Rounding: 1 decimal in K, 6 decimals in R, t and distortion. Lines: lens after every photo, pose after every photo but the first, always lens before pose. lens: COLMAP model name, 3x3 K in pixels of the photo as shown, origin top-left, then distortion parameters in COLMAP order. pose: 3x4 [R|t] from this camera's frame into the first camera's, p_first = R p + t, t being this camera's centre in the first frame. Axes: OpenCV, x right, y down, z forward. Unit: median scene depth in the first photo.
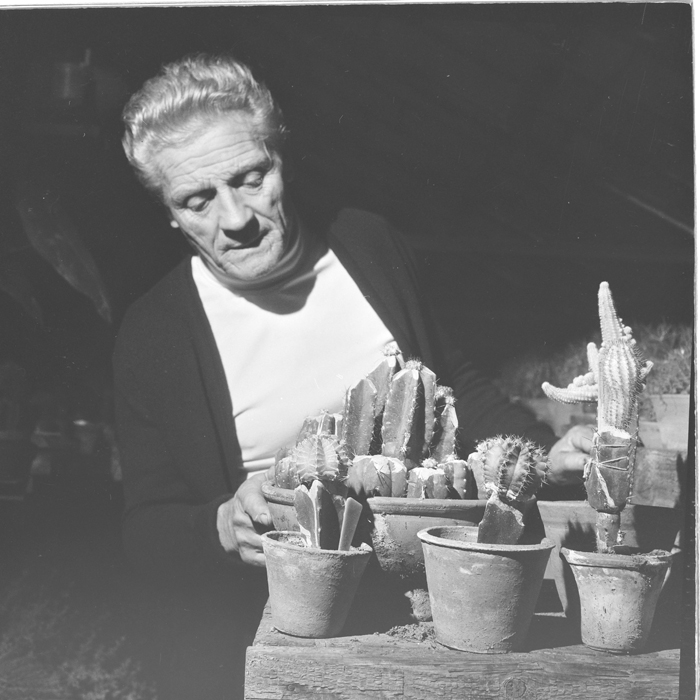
lens RADIAL K [[1135.3, 0, 350.0], [0, 1135.3, 350.0], [0, 0, 1]] dist [0.012231, 0.023752]
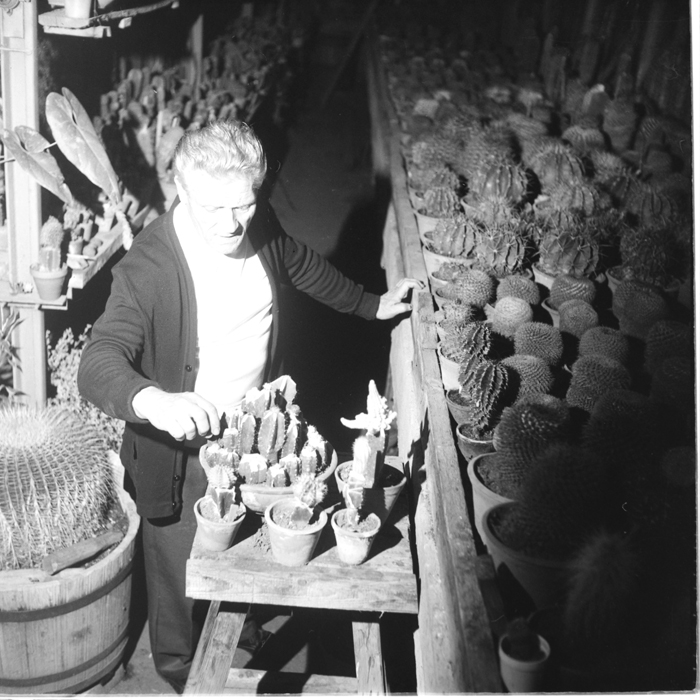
lens RADIAL K [[1135.3, 0, 350.0], [0, 1135.3, 350.0], [0, 0, 1]] dist [0.012231, 0.023752]
pose [[0.998977, 0.044919, -0.005143, 0.194335], [-0.038662, 0.907665, 0.417911, -0.922603], [0.023440, -0.417285, 0.908473, -0.754252]]
